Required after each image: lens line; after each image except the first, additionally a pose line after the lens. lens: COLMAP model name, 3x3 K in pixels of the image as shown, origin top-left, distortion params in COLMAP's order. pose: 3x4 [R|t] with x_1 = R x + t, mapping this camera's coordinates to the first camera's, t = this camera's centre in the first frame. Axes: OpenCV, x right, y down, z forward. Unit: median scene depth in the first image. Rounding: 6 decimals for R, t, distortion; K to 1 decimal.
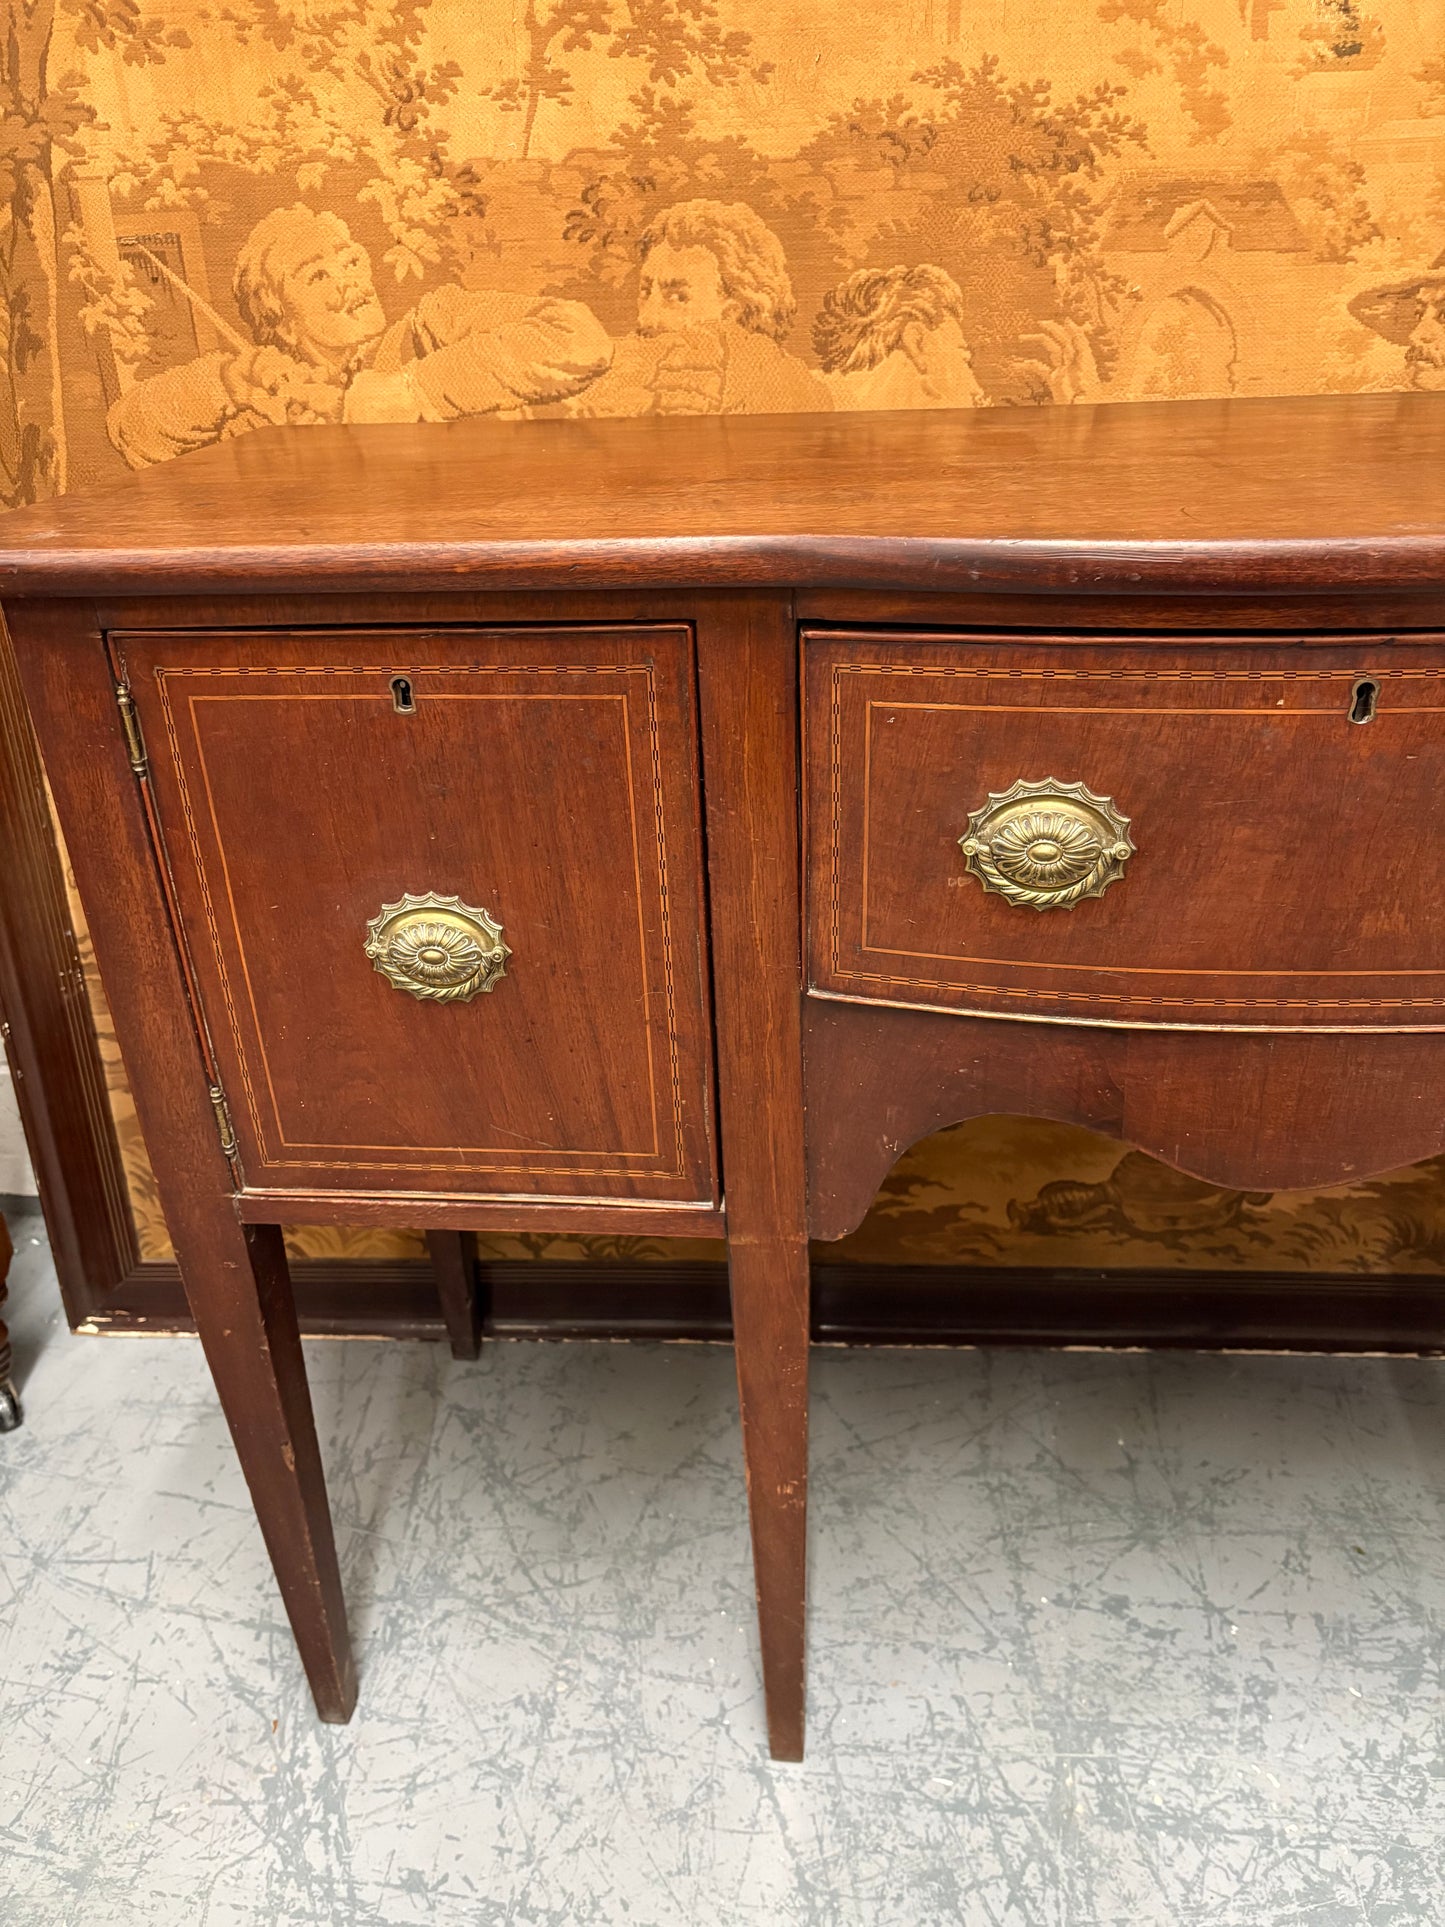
lens RADIAL K [[1480.6, 0, 709.7], [0, 1480.6, 965.6], [0, 0, 1]] dist [0.046914, -0.057753]
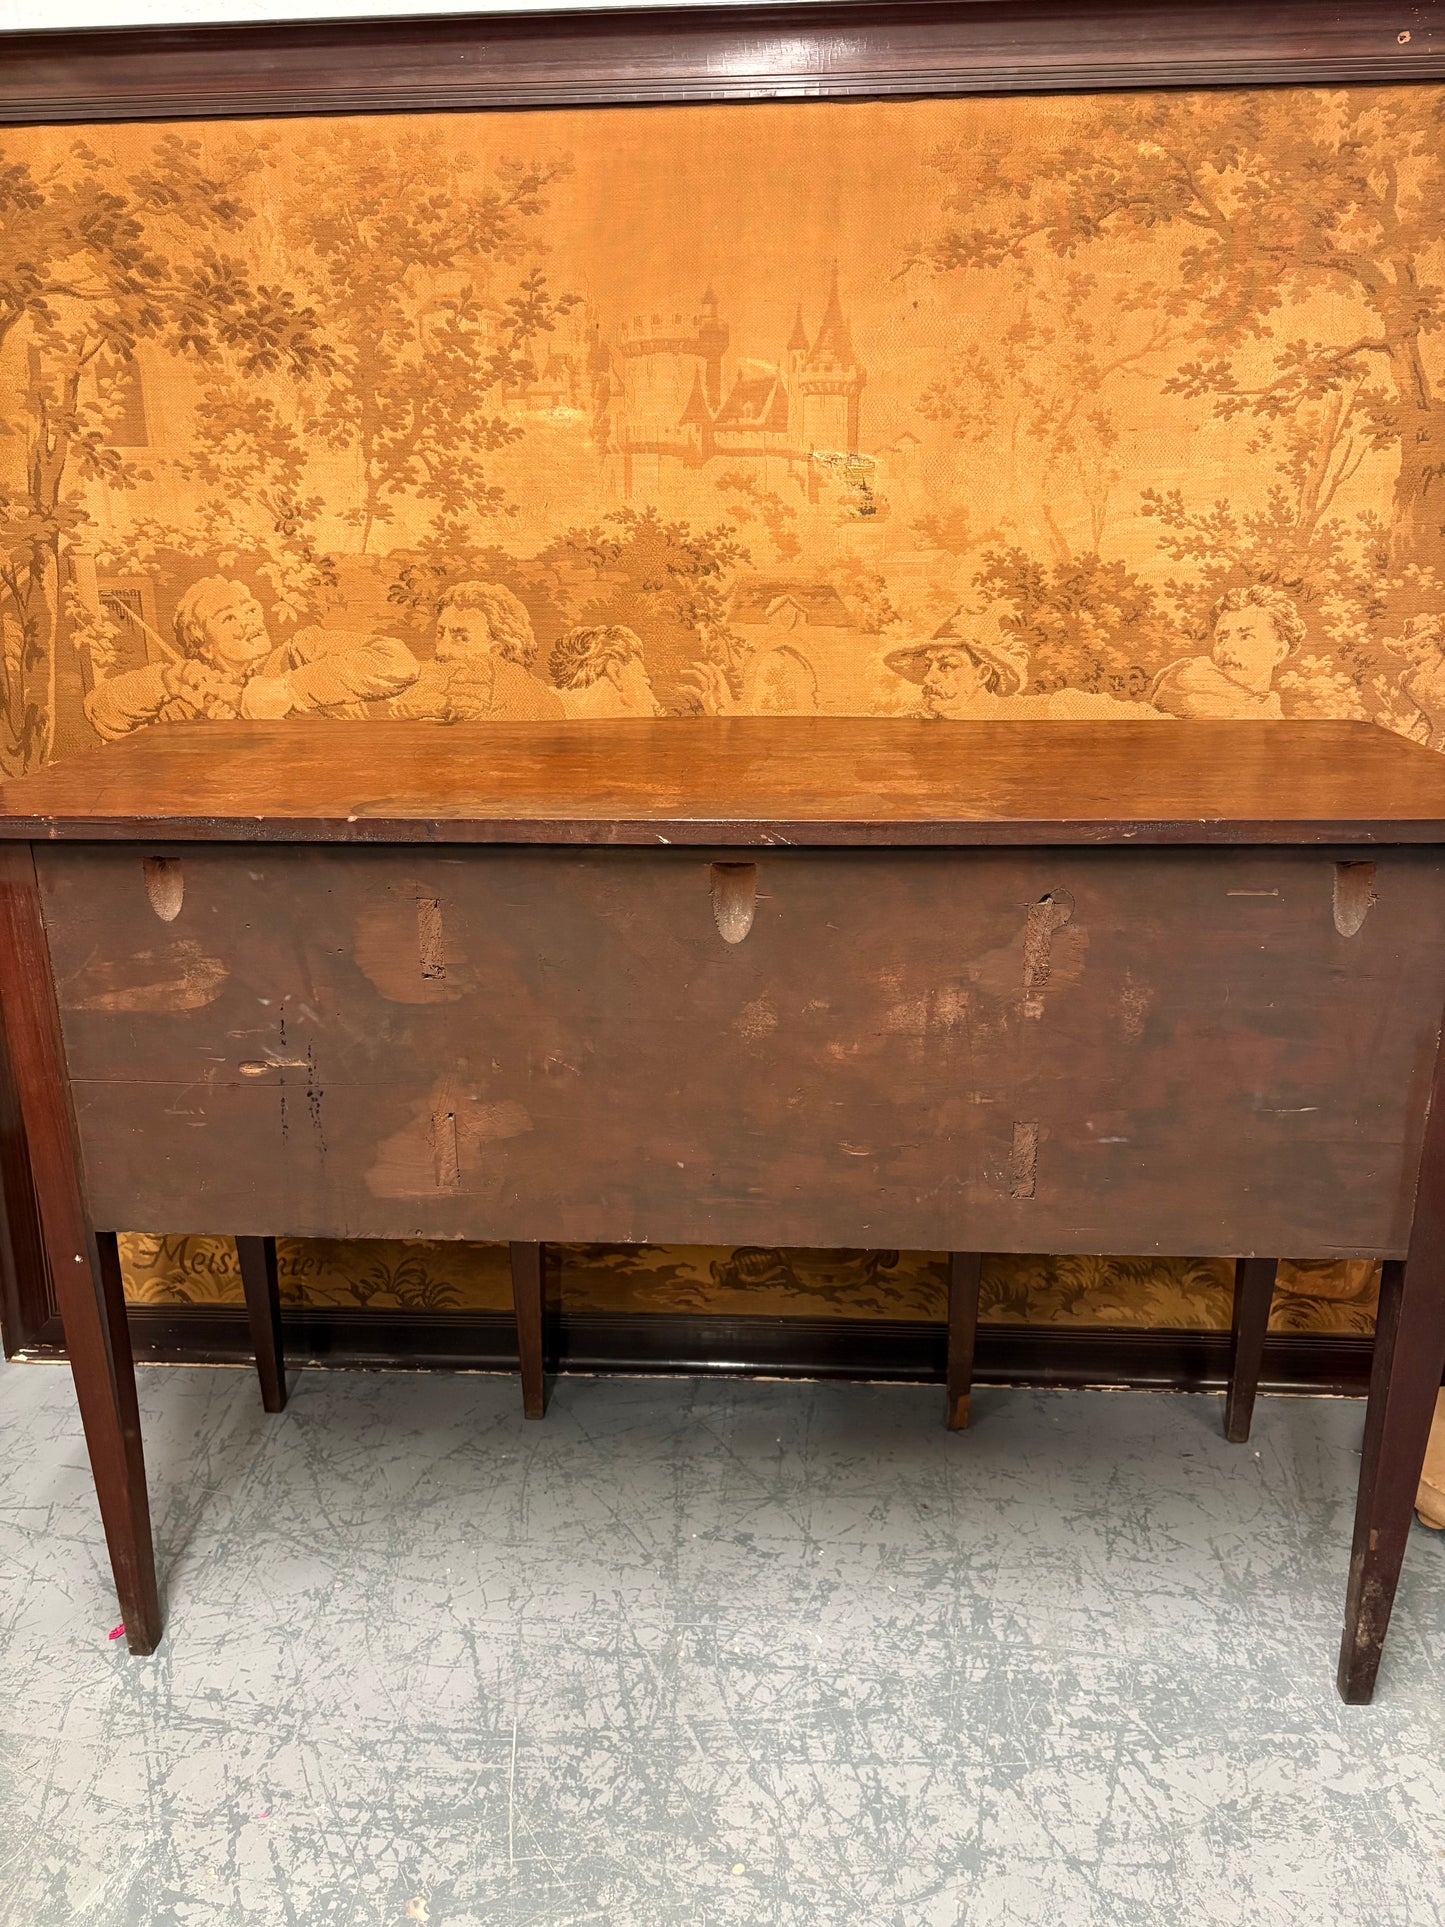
lens RADIAL K [[1480.6, 0, 720.2], [0, 1480.6, 961.8], [0, 0, 1]] dist [0.046914, -0.057753]
pose [[0.999585, 0.022830, 0.017574, 0.232437], [-0.020269, 0.990749, -0.134187, 0.087103], [-0.020474, 0.133775, 0.990800, -0.500096]]
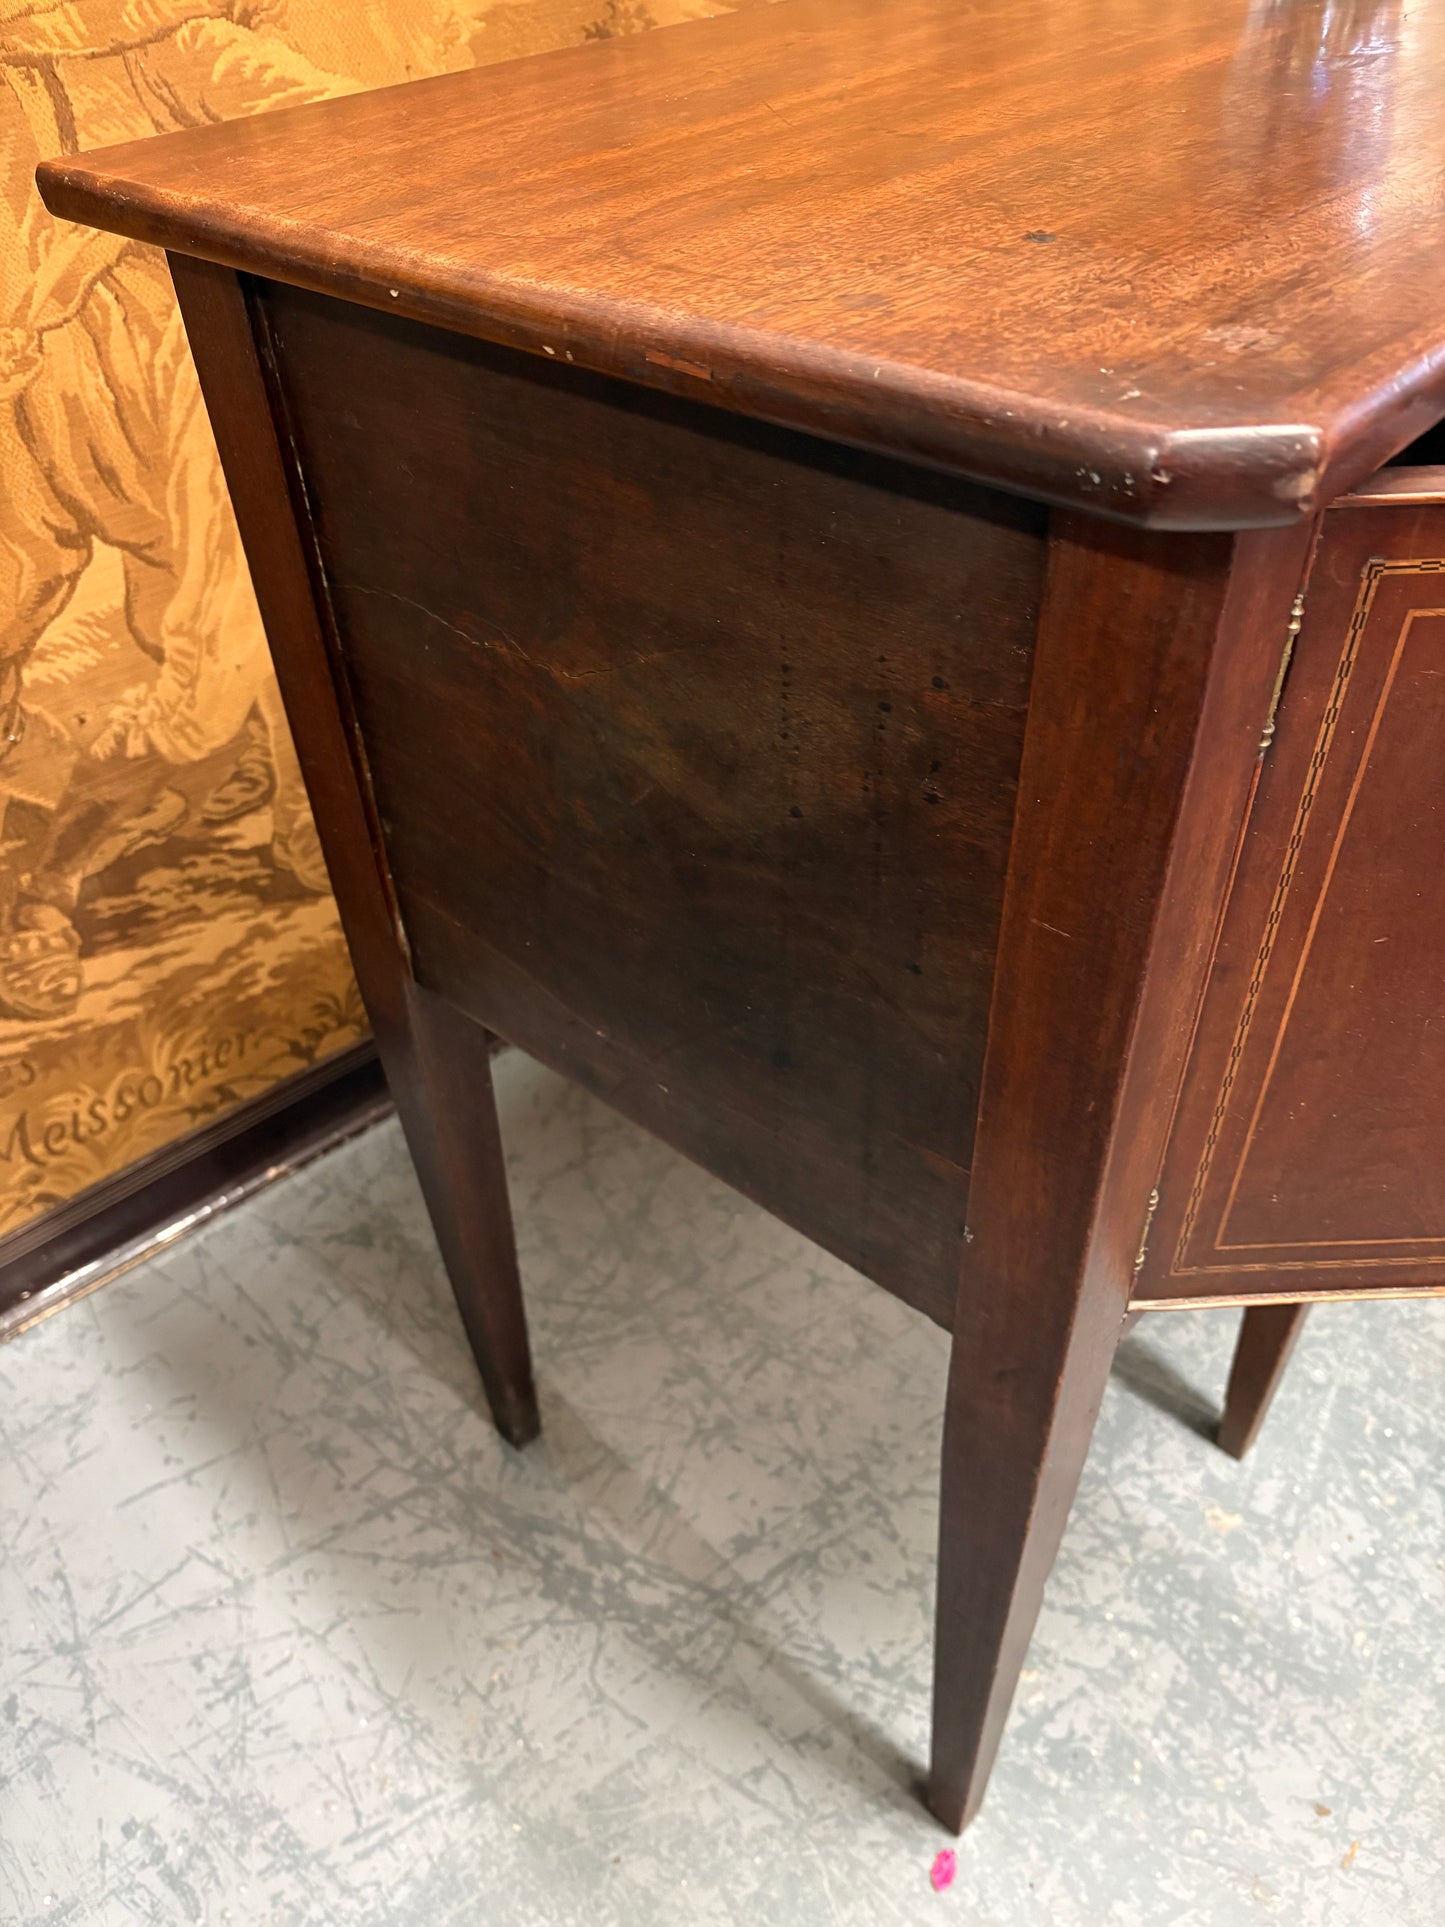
lens RADIAL K [[1479.6, 0, 714.8], [0, 1479.6, 962.0], [0, 0, 1]] dist [0.038163, -0.050091]
pose [[0.699827, -0.451628, 0.553421, -0.560152], [0.329249, 0.891497, 0.311171, -0.073925], [-0.633907, -0.035553, 0.772592, 0.207461]]
